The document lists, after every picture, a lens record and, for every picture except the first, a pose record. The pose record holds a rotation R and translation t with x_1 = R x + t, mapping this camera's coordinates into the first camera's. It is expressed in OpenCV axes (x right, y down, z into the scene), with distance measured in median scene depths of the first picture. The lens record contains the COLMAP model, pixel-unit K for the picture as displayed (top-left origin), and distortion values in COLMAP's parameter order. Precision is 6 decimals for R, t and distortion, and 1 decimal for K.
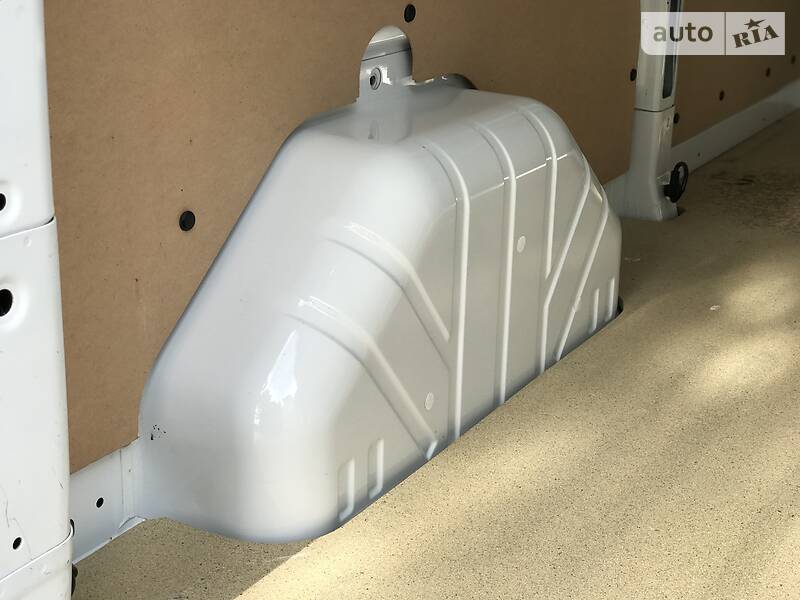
lens RADIAL K [[1340.7, 0, 400.9], [0, 1340.7, 300.1], [0, 0, 1]] dist [0.039148, 0.000000]
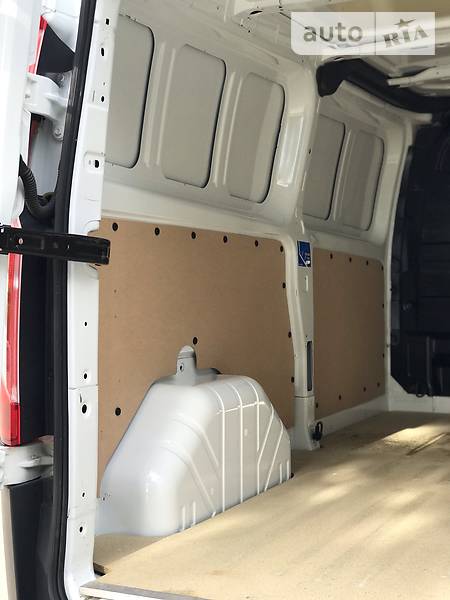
lens RADIAL K [[1005.5, 0, 224.9], [0, 1005.5, 300.0], [0, 0, 1]] dist [0.039148, 0.000000]
pose [[0.996123, -0.025119, 0.084314, -0.092299], [0.050721, 0.947039, -0.317087, 0.299305], [-0.071884, 0.320134, 0.944641, -0.757959]]
